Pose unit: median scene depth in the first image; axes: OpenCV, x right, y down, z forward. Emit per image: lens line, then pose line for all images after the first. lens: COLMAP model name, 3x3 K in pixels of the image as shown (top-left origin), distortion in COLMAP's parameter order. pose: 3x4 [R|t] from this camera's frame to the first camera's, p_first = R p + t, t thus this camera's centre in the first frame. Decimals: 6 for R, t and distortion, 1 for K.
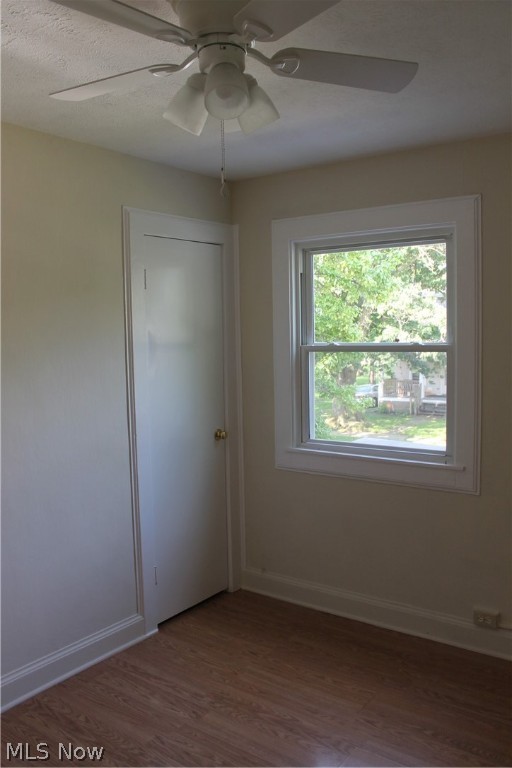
lens RADIAL K [[693.2, 0, 256.0], [0, 693.2, 384.0], [0, 0, 1]] dist [0.036045, 0.001994]
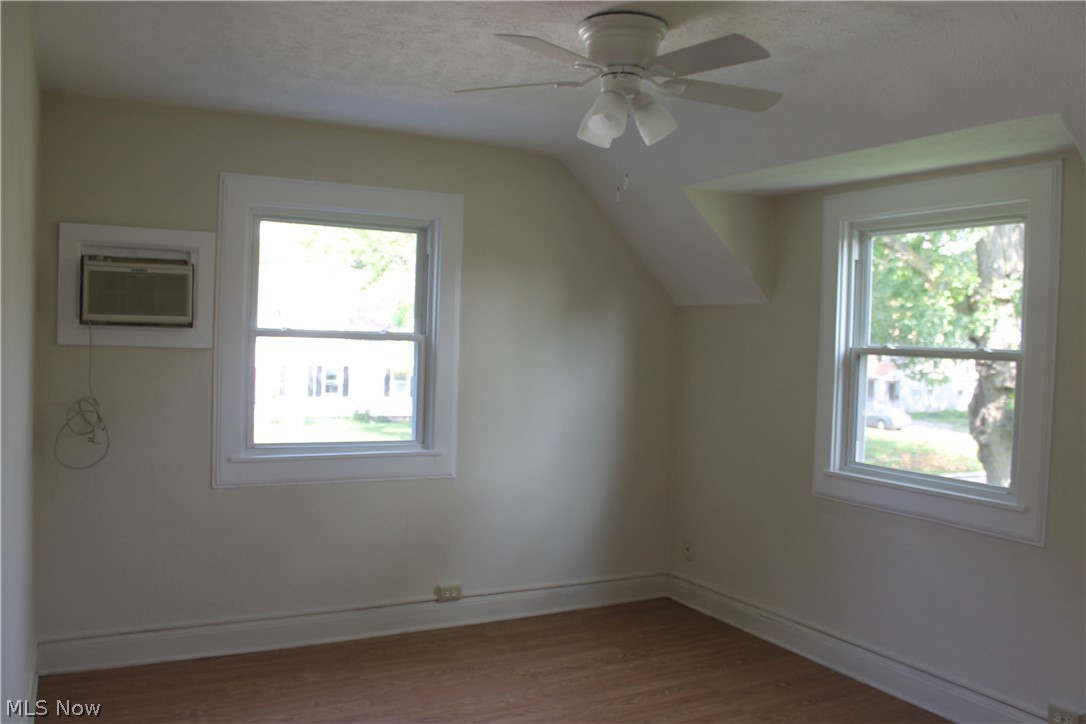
lens RADIAL K [[980.3, 0, 543.0], [0, 980.3, 362.0], [0, 0, 1]] dist [0.036045, 0.001994]
pose [[0.896114, 0.029295, -0.442857, 0.262931], [-0.042635, 0.998887, -0.020195, 0.000968], [0.441772, 0.036979, 0.896365, -0.209698]]
